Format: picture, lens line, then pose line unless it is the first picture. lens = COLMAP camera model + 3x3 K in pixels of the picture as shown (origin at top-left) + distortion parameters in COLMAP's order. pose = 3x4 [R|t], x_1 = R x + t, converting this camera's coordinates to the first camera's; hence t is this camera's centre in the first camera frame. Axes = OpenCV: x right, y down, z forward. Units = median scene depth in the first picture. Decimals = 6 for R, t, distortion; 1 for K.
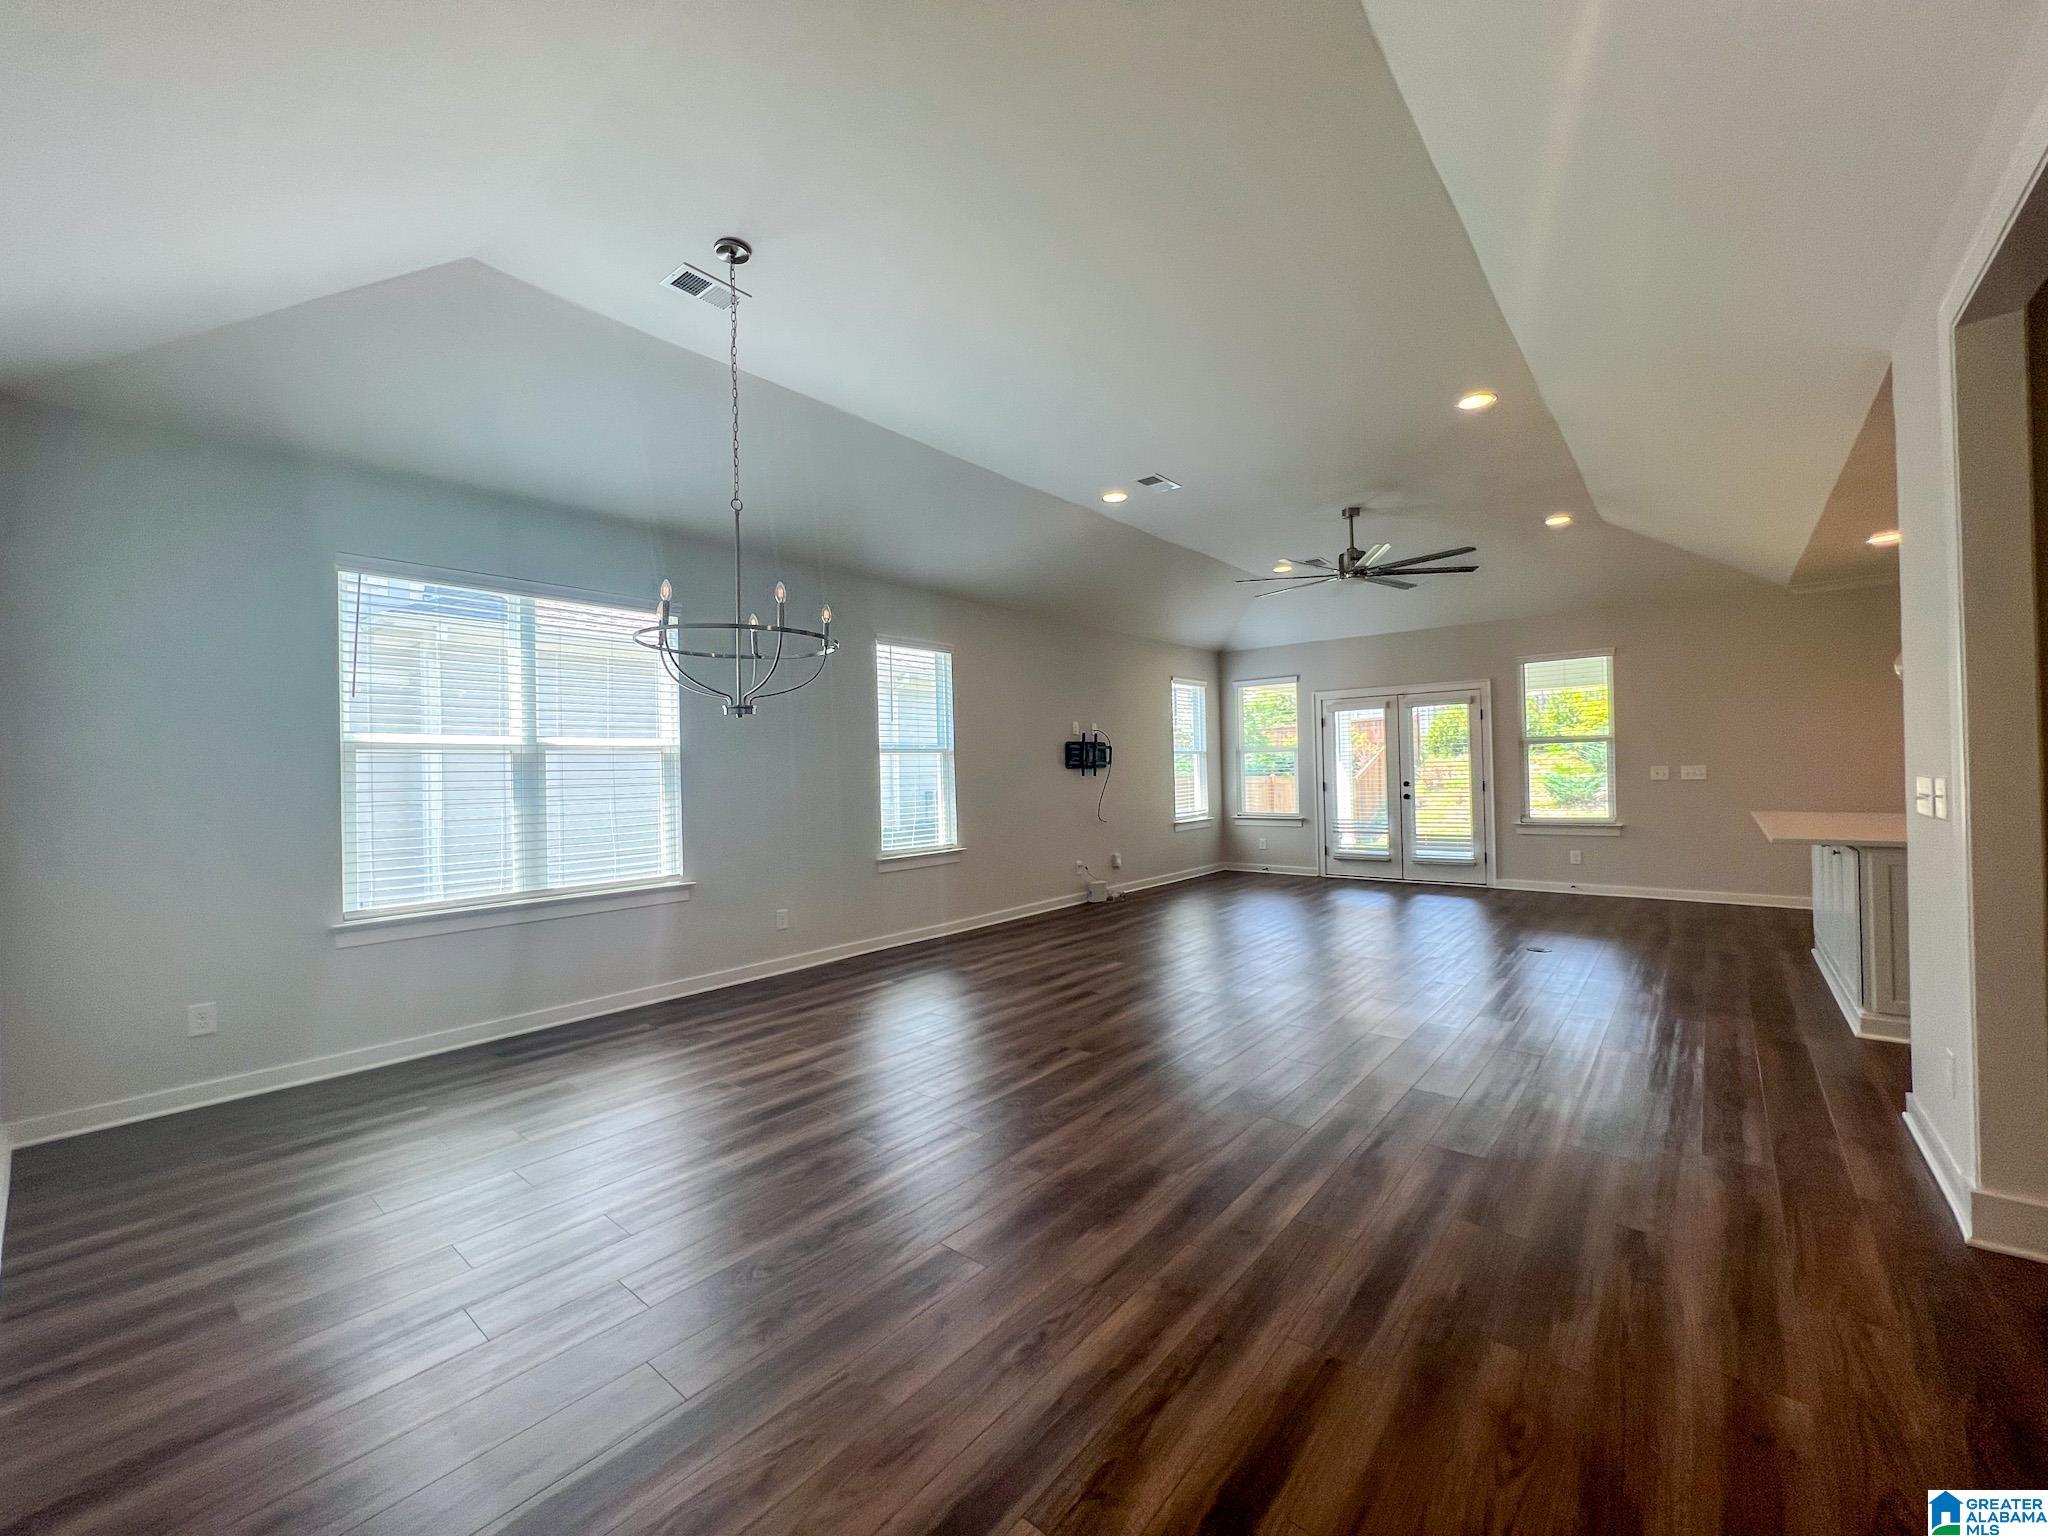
lens RADIAL K [[817.2, 0, 1026.7], [0, 817.2, 758.8], [0, 0, 1]] dist [-0.002113, -0.001371]
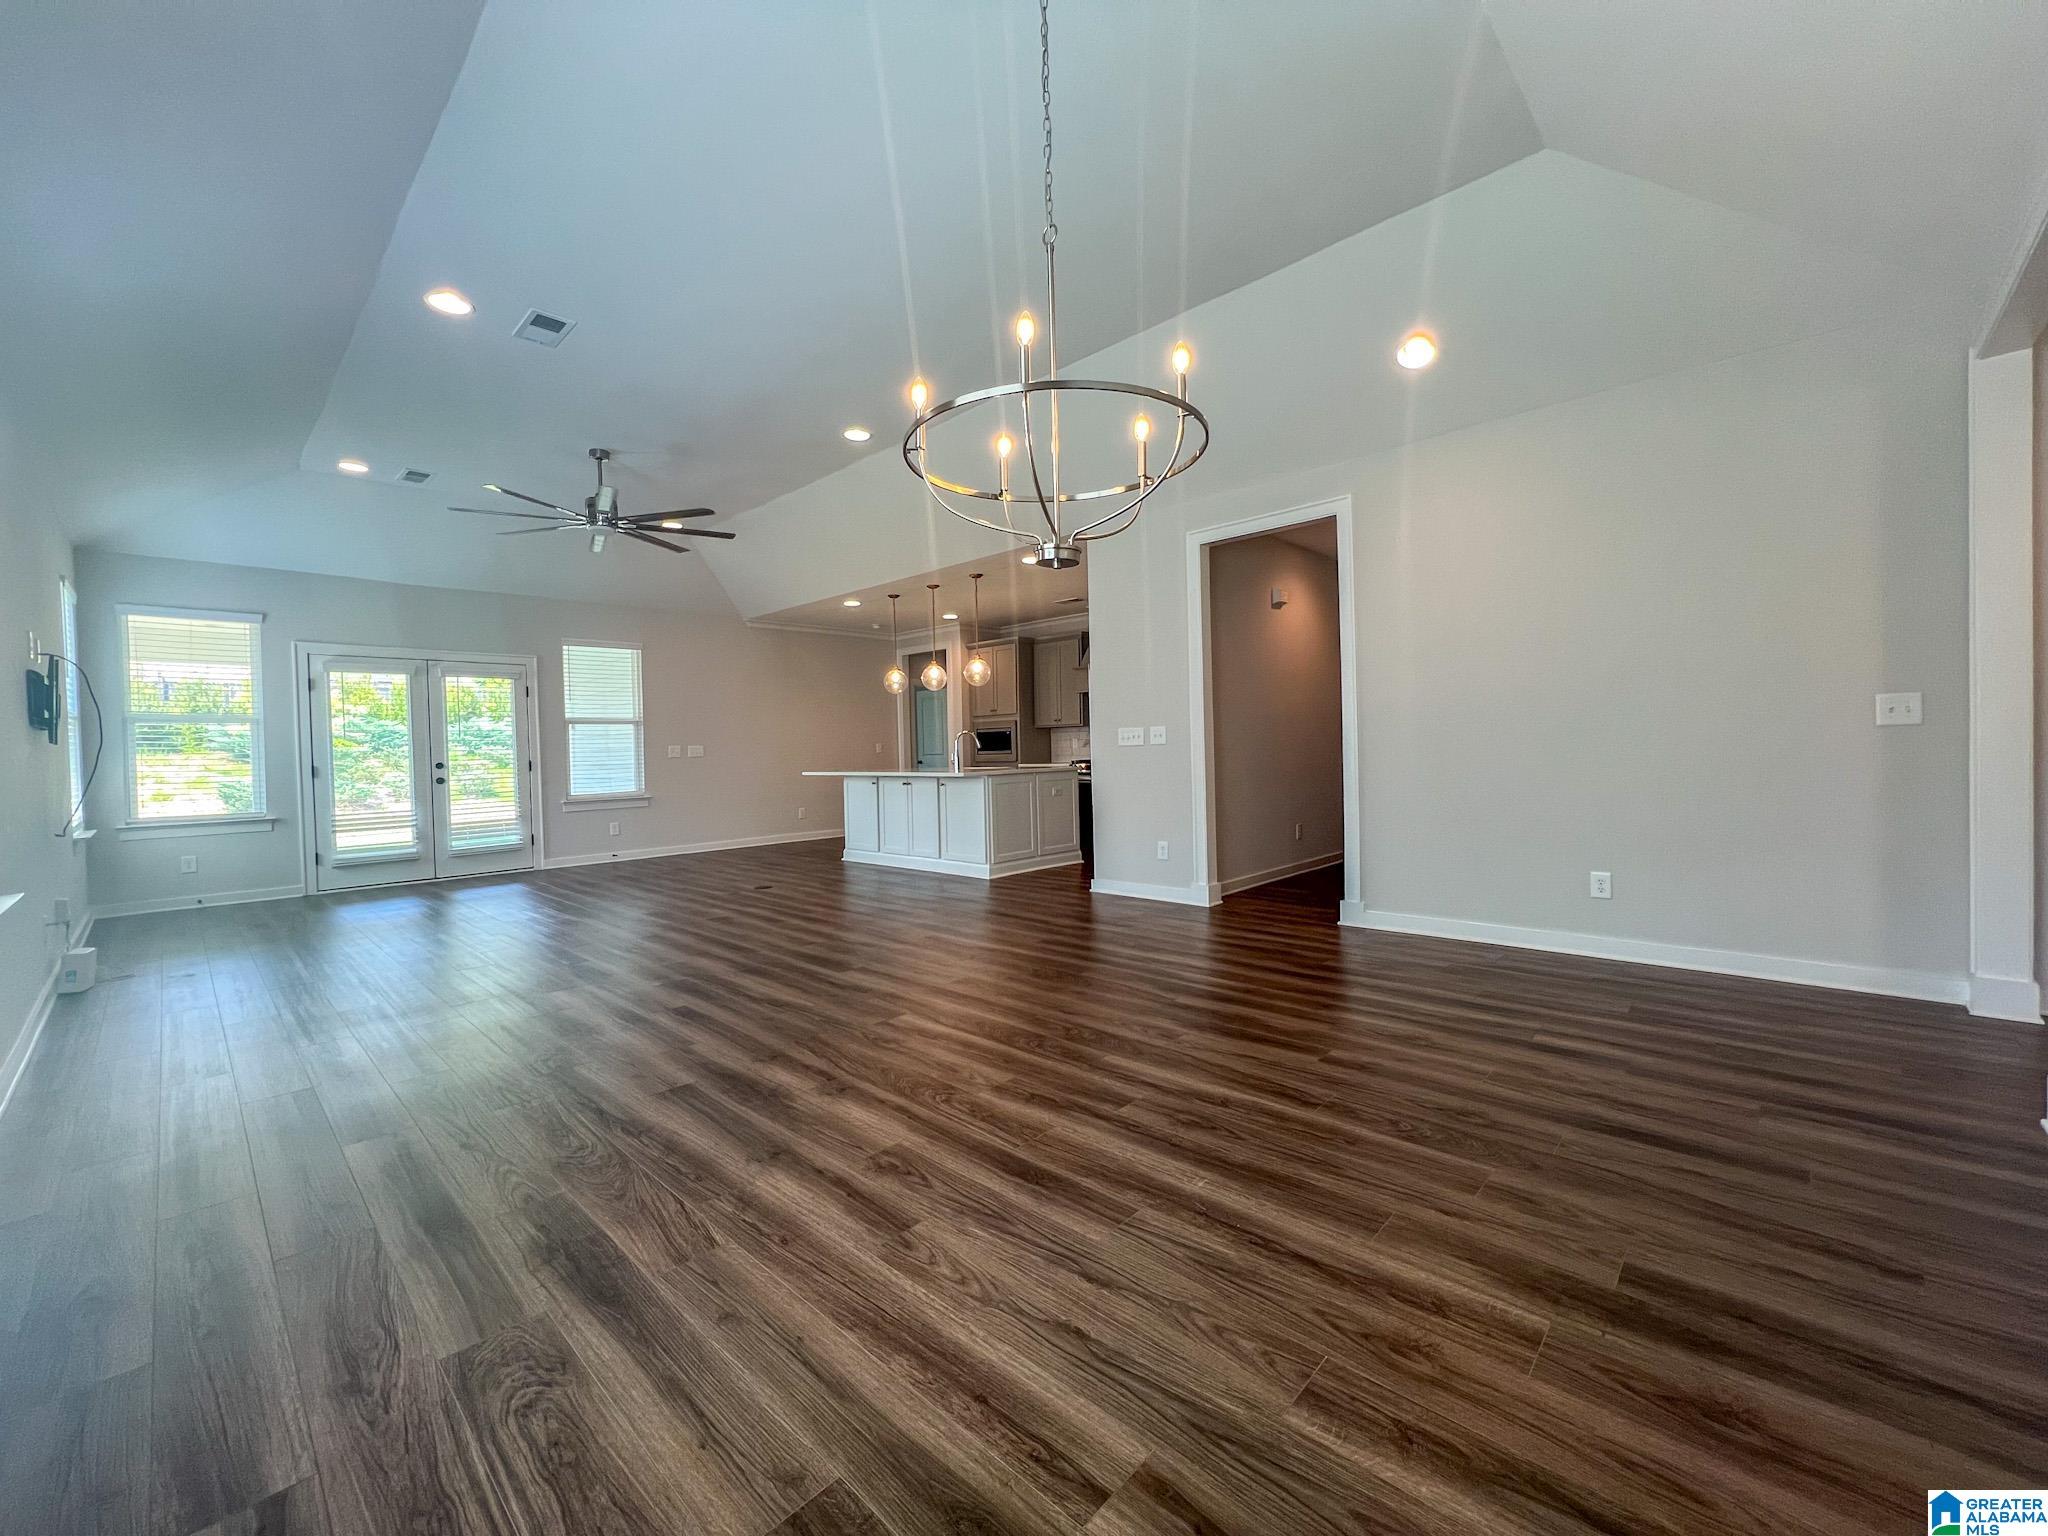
lens RADIAL K [[811.6, 0, 1013.6], [0, 811.6, 766.1], [0, 0, 1]] dist [-0.002461, -0.000221]
pose [[0.066715, -0.002109, 0.997770, -0.358748], [0.008487, 0.999963, 0.001547, 0.037049], [-0.997736, 0.008365, 0.066730, 0.360676]]
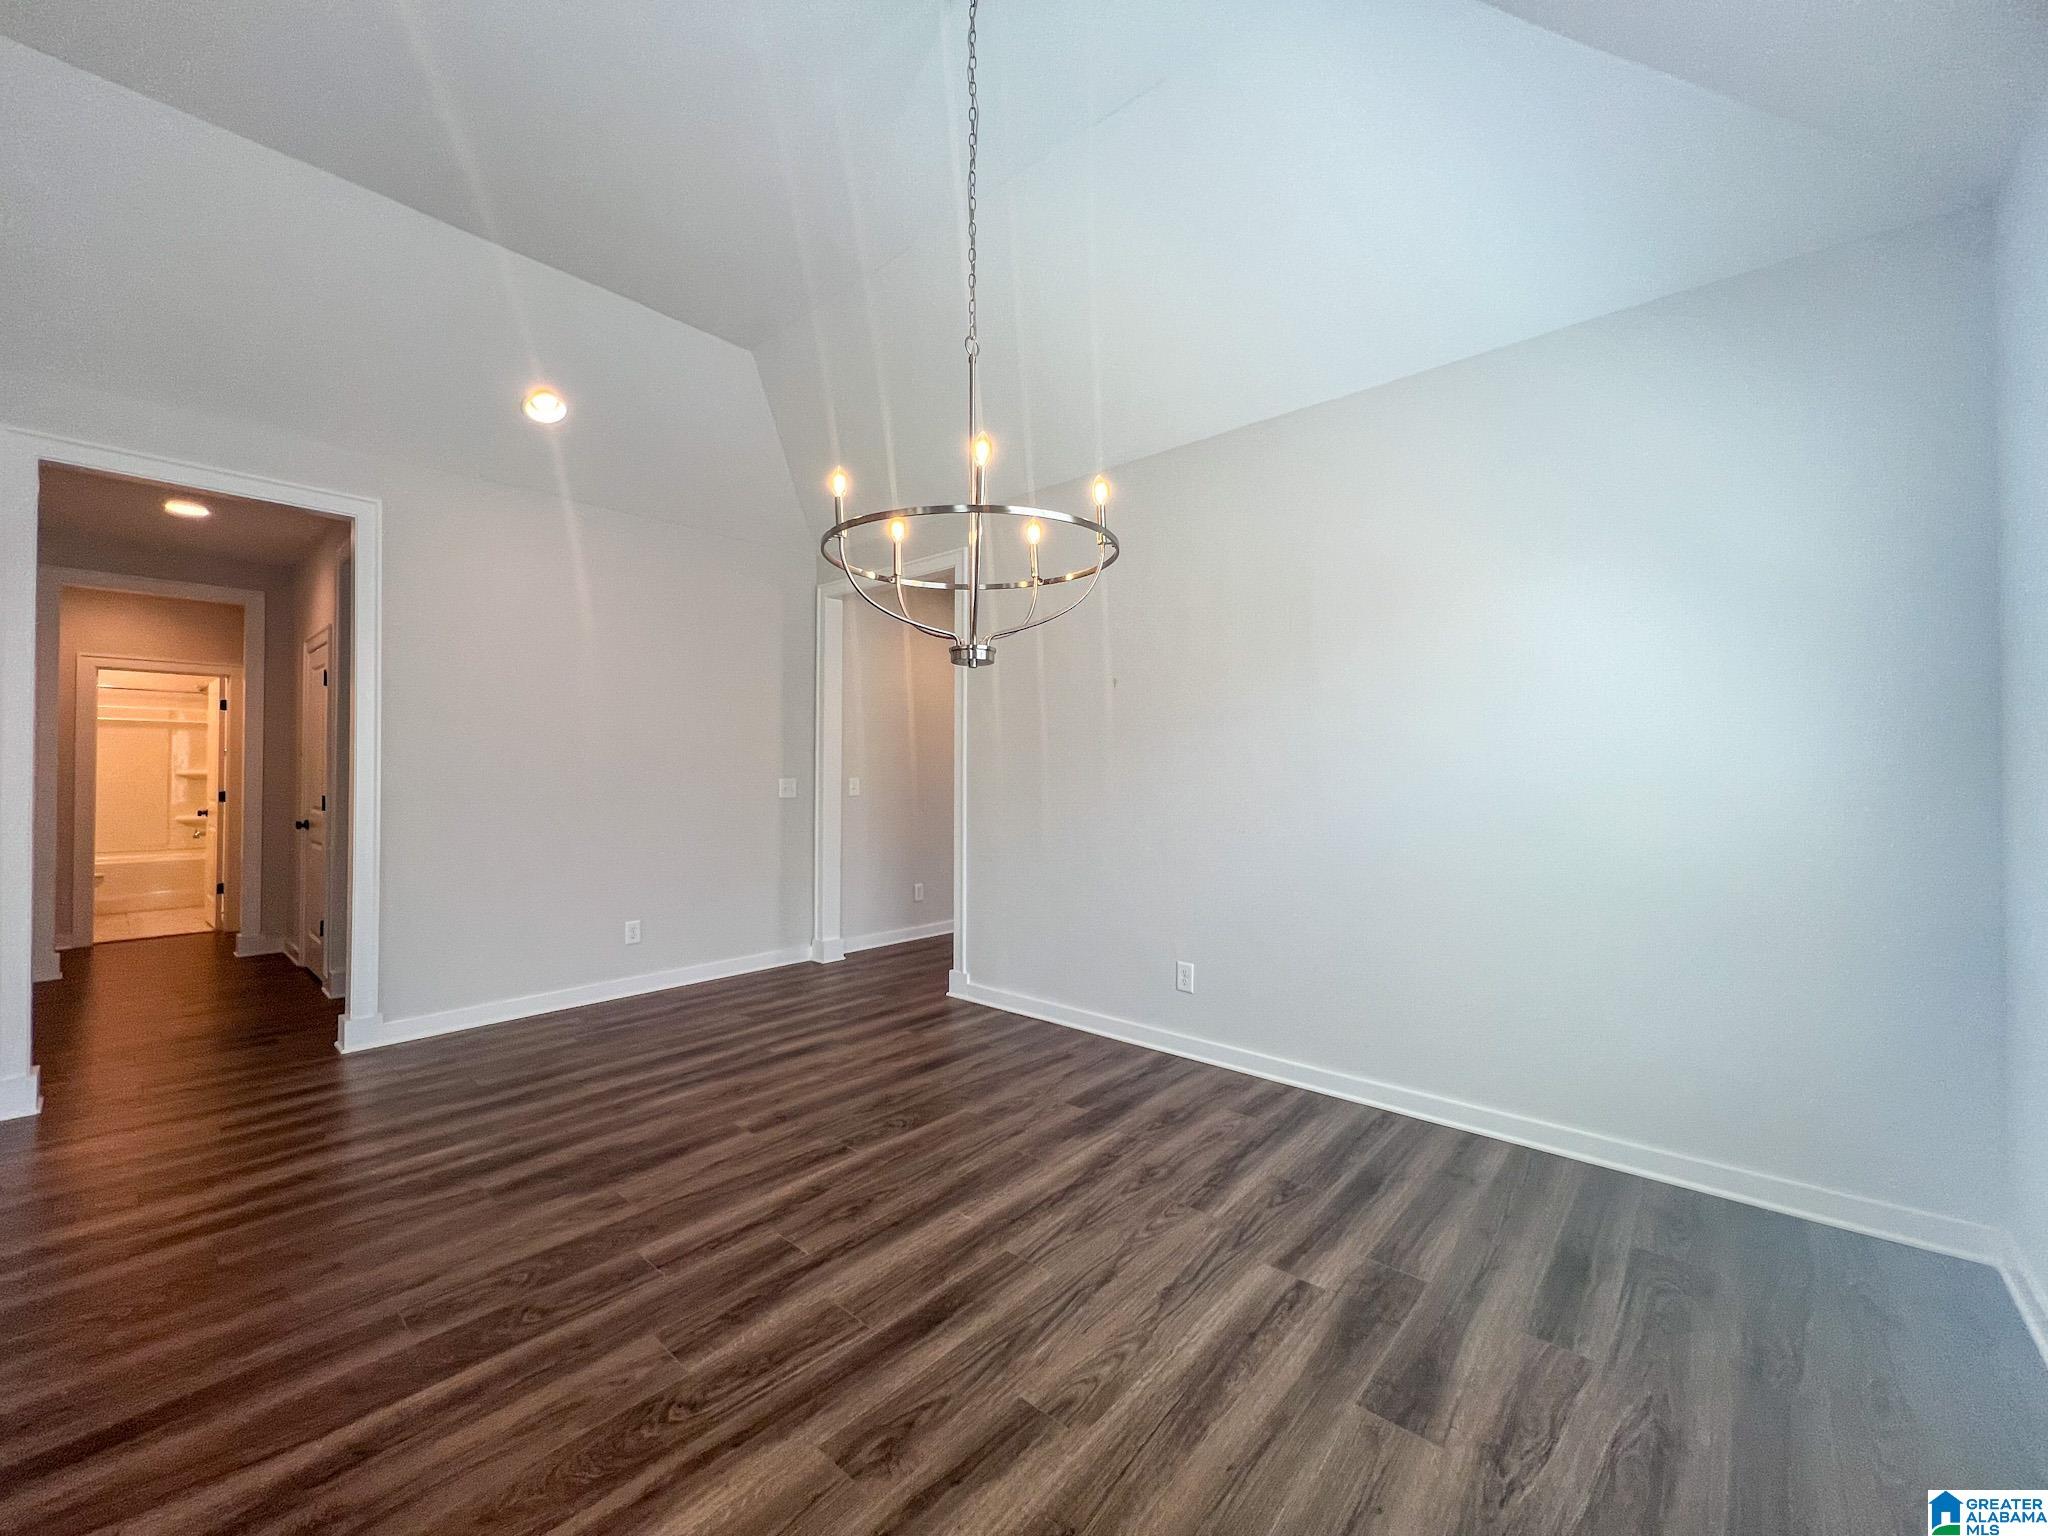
lens RADIAL K [[811.6, 0, 1031.0], [0, 811.6, 771.3], [0, 0, 1]] dist [-0.002461, -0.000221]
pose [[-0.999434, 0.018894, 0.027837, -0.156045], [0.018367, 0.999649, -0.019067, 0.016724], [-0.028188, -0.018545, -0.999431, 0.590491]]
